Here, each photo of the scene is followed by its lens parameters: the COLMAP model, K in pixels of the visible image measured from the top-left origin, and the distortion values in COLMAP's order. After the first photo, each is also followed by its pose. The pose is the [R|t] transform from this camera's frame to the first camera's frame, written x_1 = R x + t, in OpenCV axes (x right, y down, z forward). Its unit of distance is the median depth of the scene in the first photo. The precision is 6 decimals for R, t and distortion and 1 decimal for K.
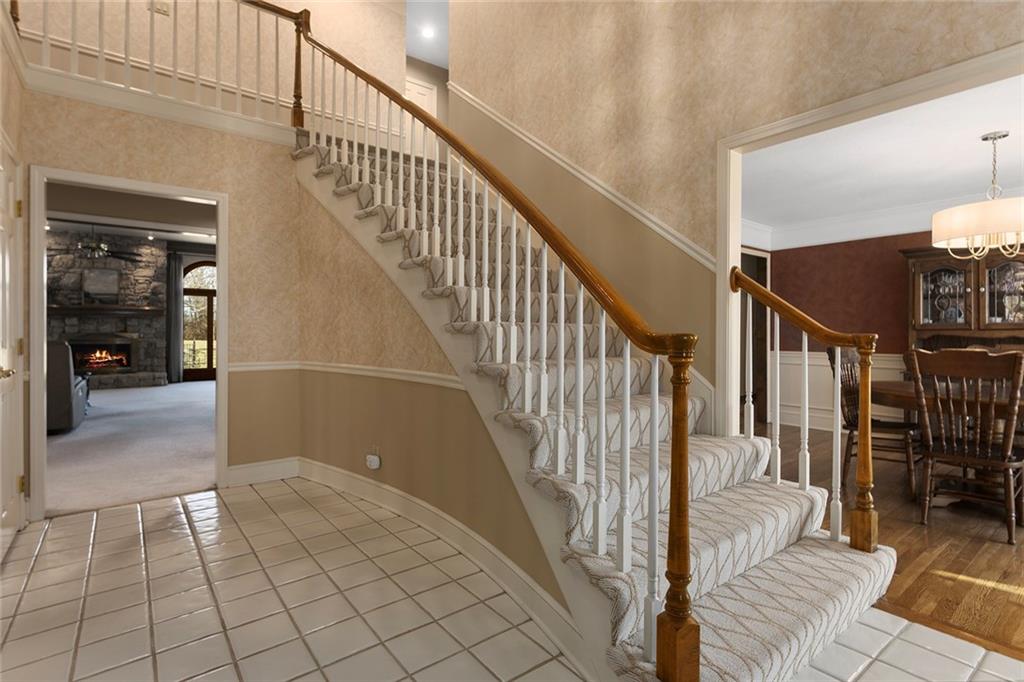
lens RADIAL K [[494.7, 0, 504.5], [0, 494.7, 337.0], [0, 0, 1]] dist [-0.000146, -0.000584]
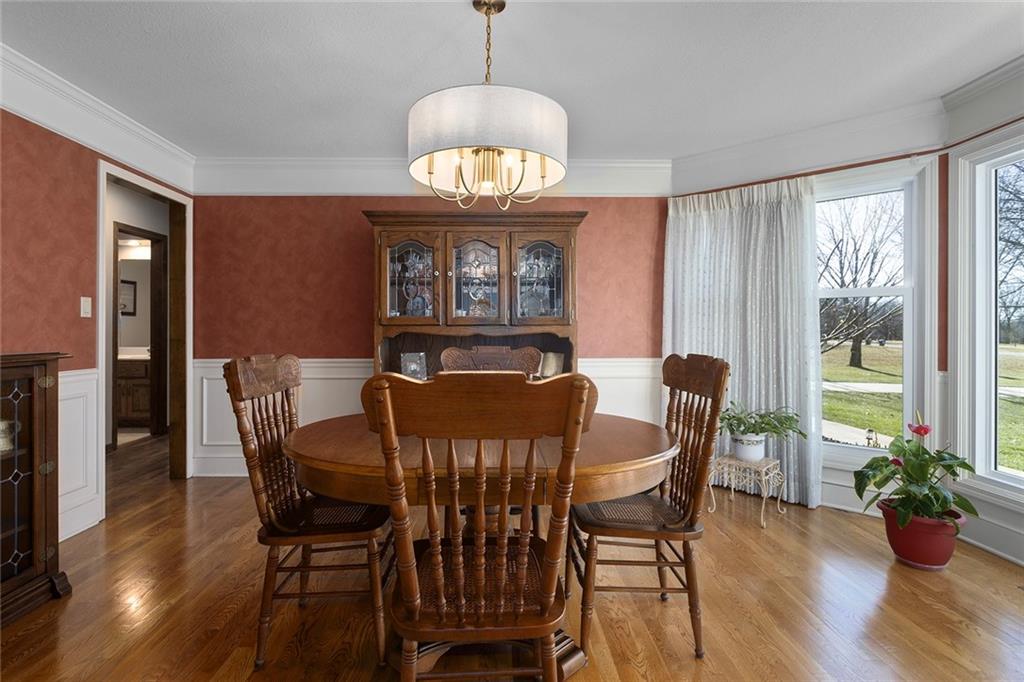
lens RADIAL K [[494.7, 0, 506.8], [0, 494.7, 348.2], [0, 0, 1]] dist [-0.000146, -0.000584]
pose [[0.588566, 0.002575, 0.808445, 0.356750], [-0.000284, 0.999996, -0.002979, 0.022326], [-0.808449, 0.001524, 0.588565, 0.429669]]
